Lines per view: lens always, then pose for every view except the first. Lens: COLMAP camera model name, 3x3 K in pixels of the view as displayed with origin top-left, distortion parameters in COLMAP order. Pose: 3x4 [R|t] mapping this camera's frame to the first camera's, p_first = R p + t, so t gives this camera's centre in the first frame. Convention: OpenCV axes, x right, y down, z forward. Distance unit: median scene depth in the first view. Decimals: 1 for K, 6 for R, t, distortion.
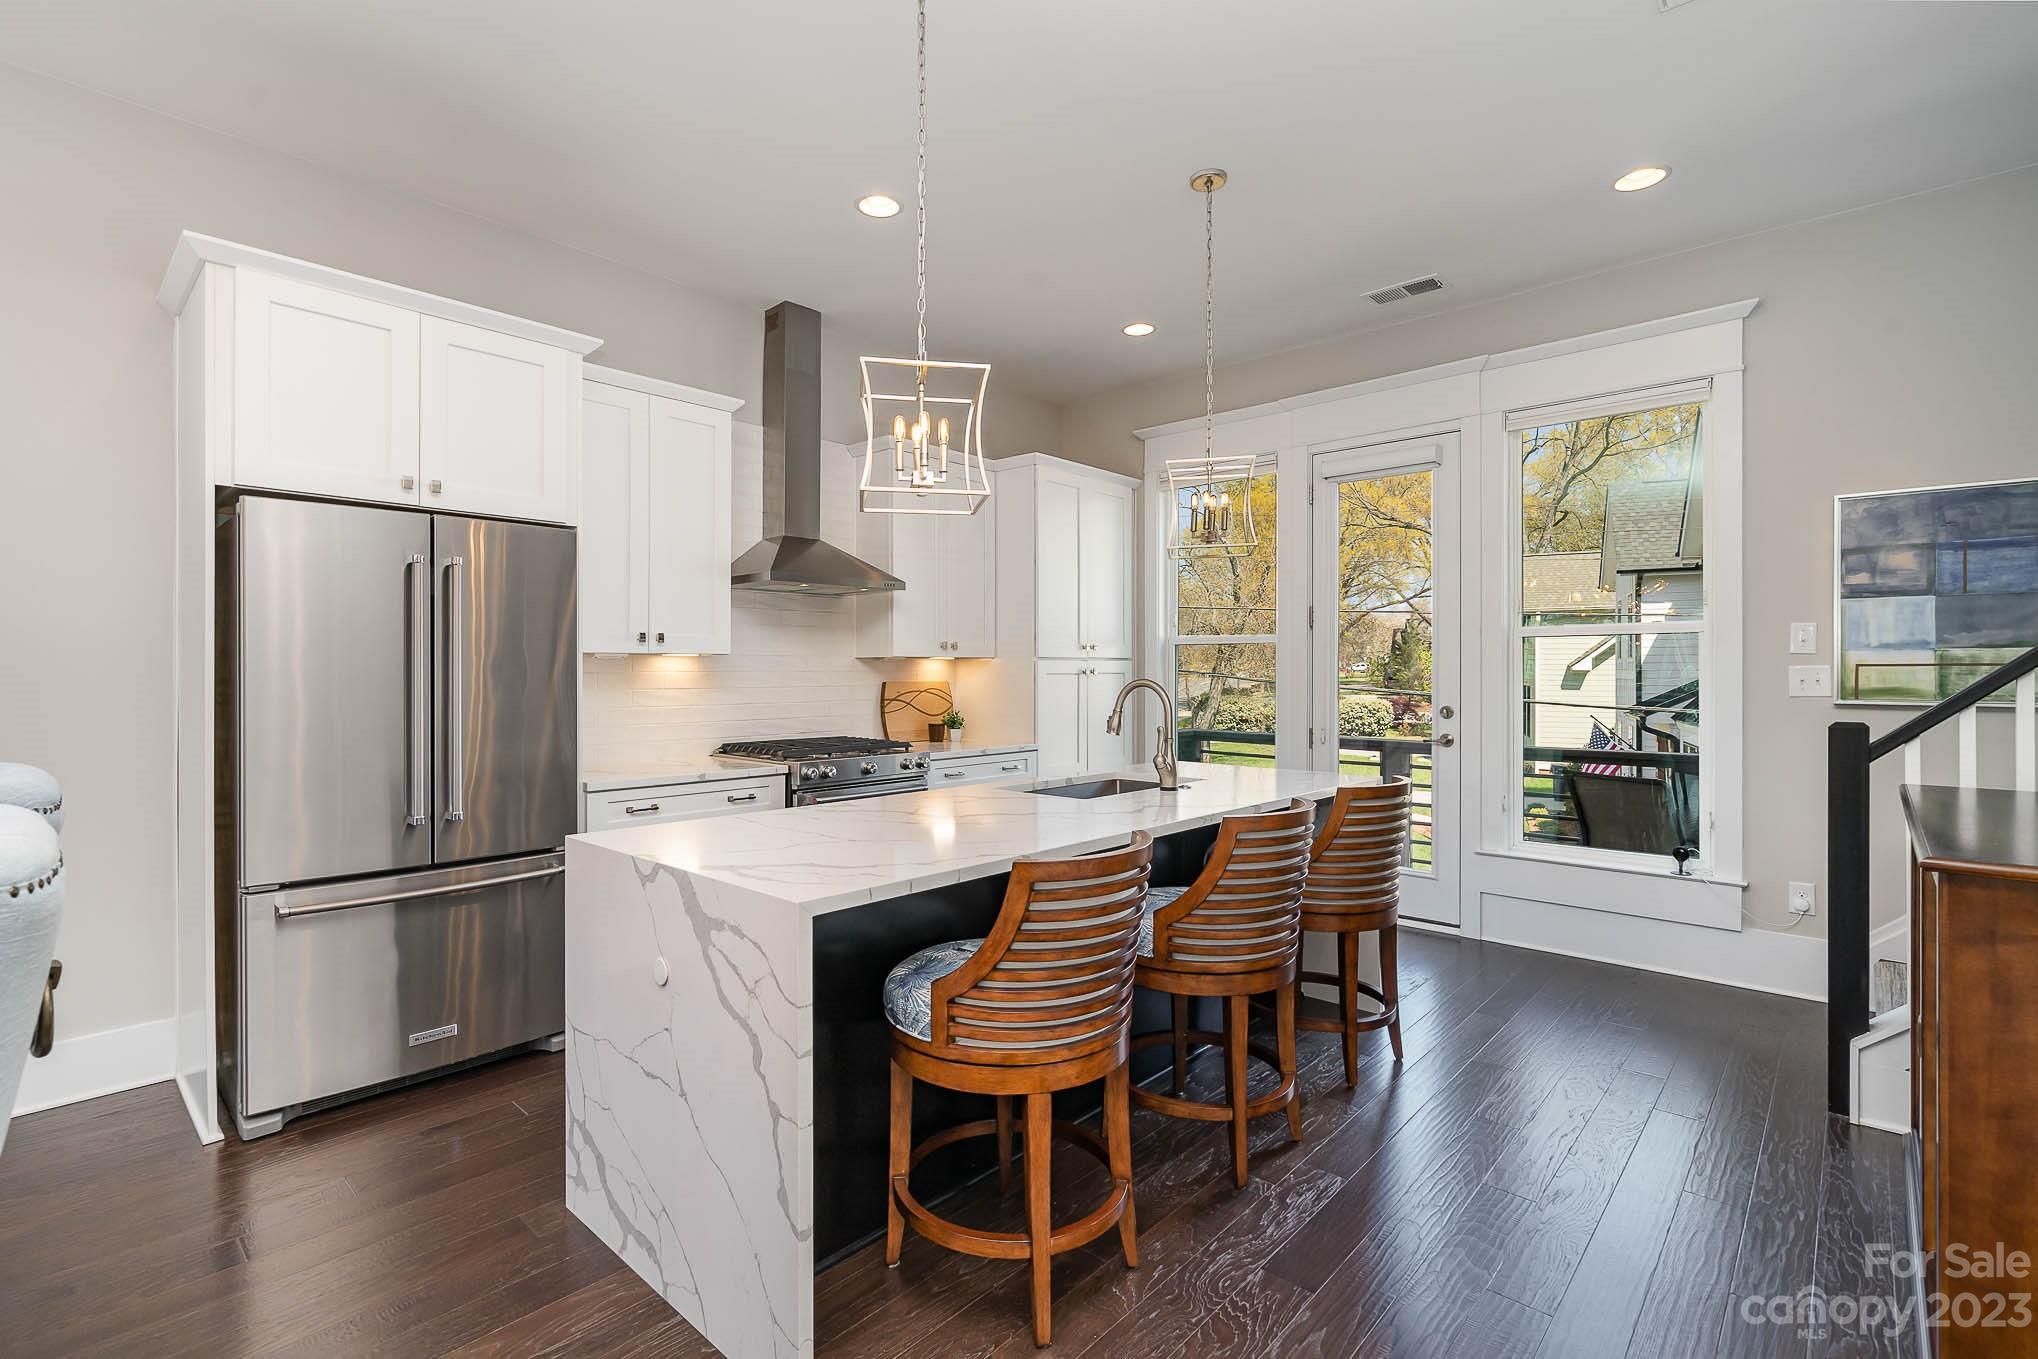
lens RADIAL K [[923.8, 0, 1008.9], [0, 923.8, 674.6], [0, 0, 1]] dist [0.003959, -0.000015]
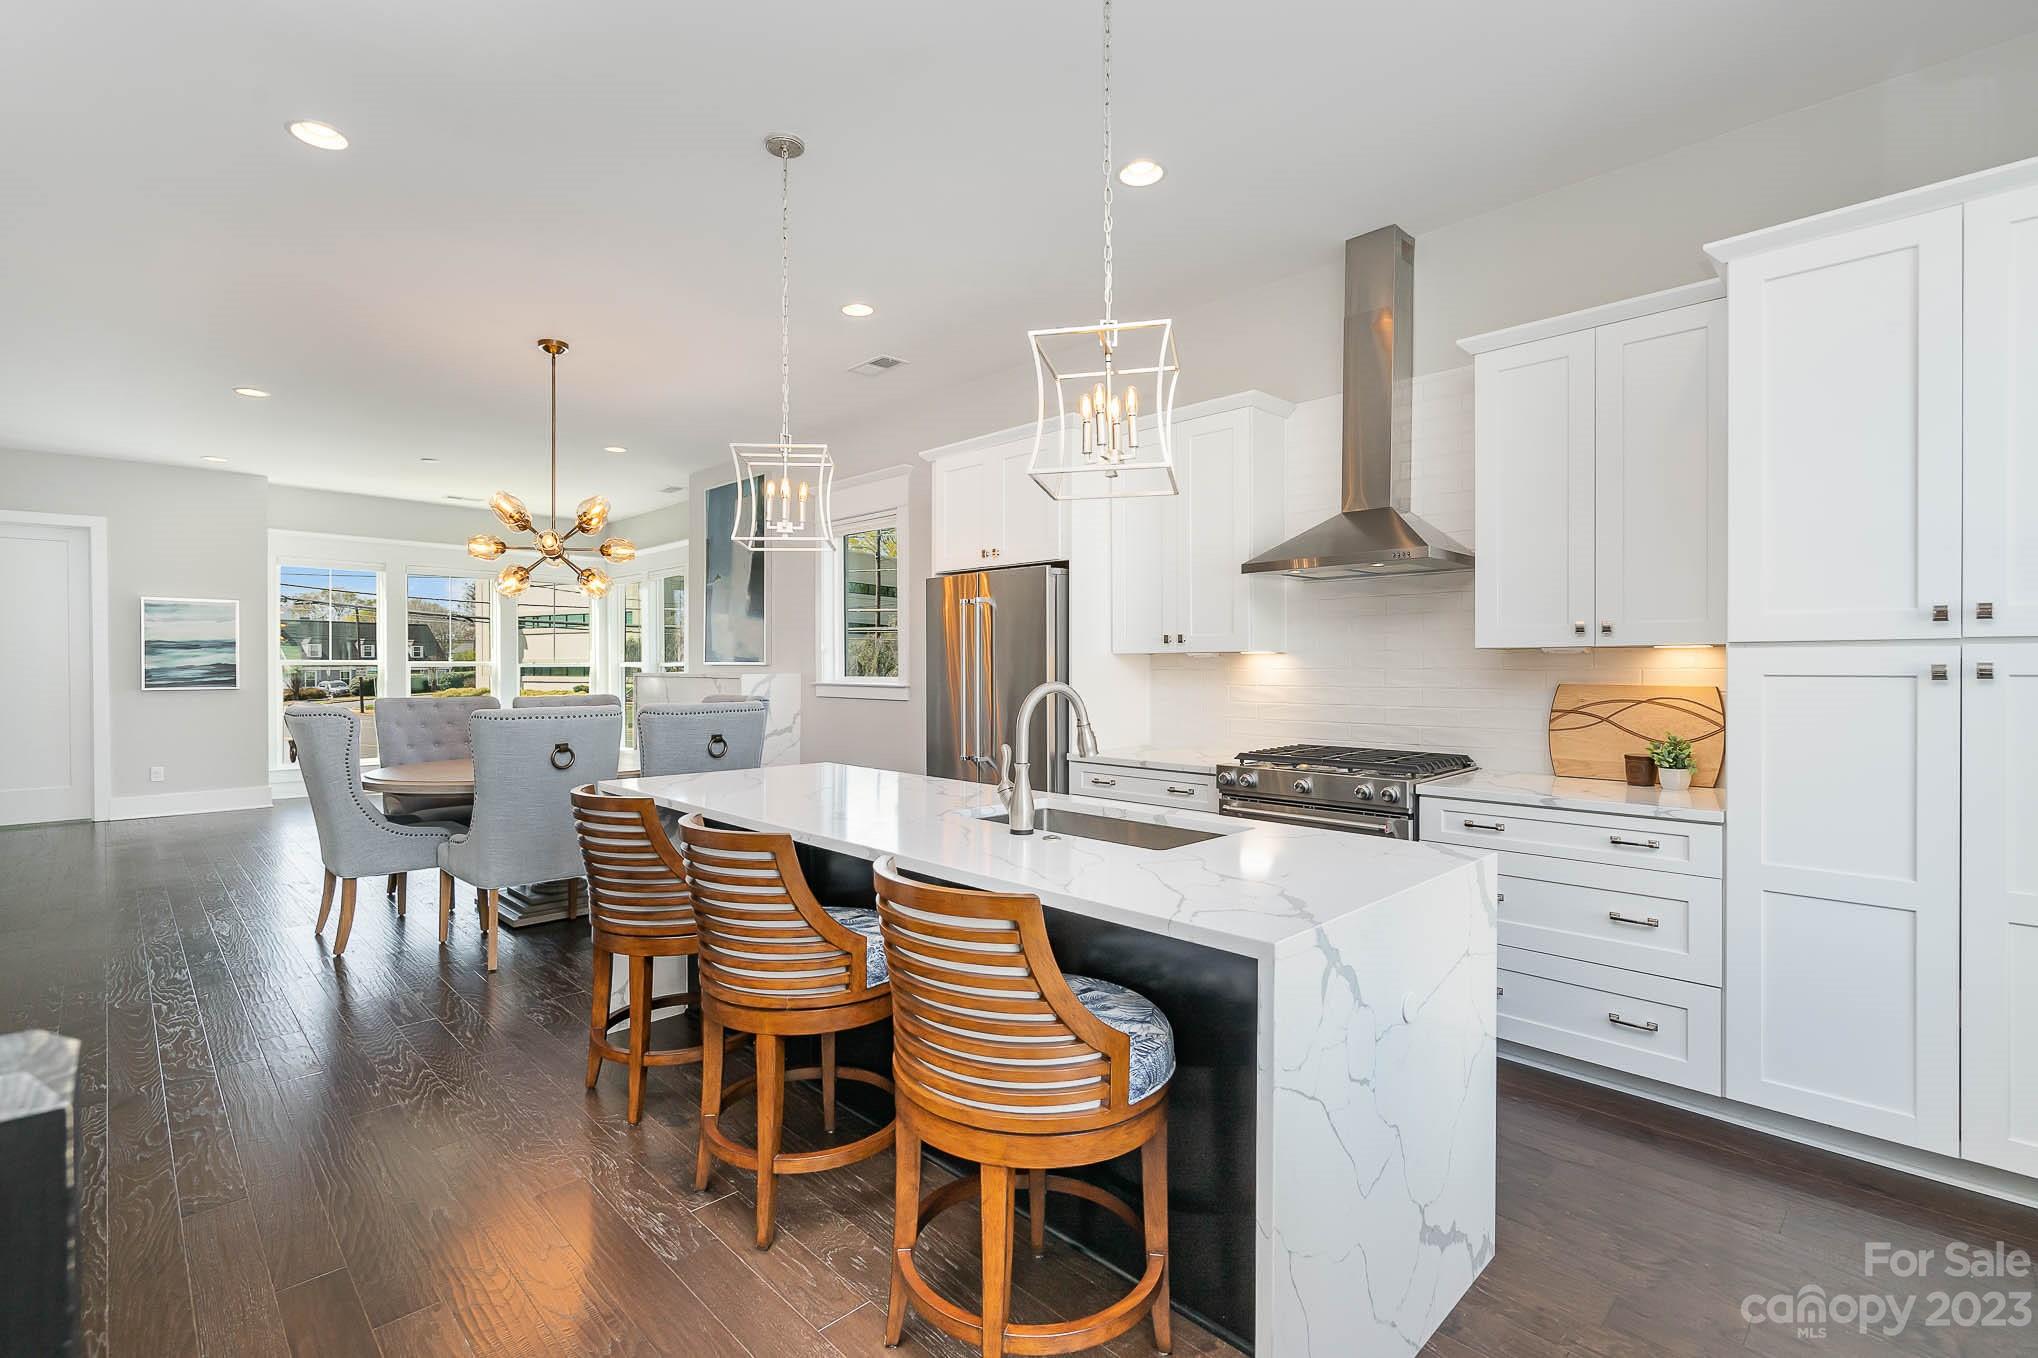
lens RADIAL K [[923.8, 0, 1008.8], [0, 923.8, 669.6], [0, 0, 1]] dist [0.003959, -0.000015]
pose [[-0.052072, 0.007810, -0.998613, 0.605436], [-0.001101, 0.999968, 0.007878, -0.008578], [0.998643, 0.001510, -0.052061, 0.681626]]
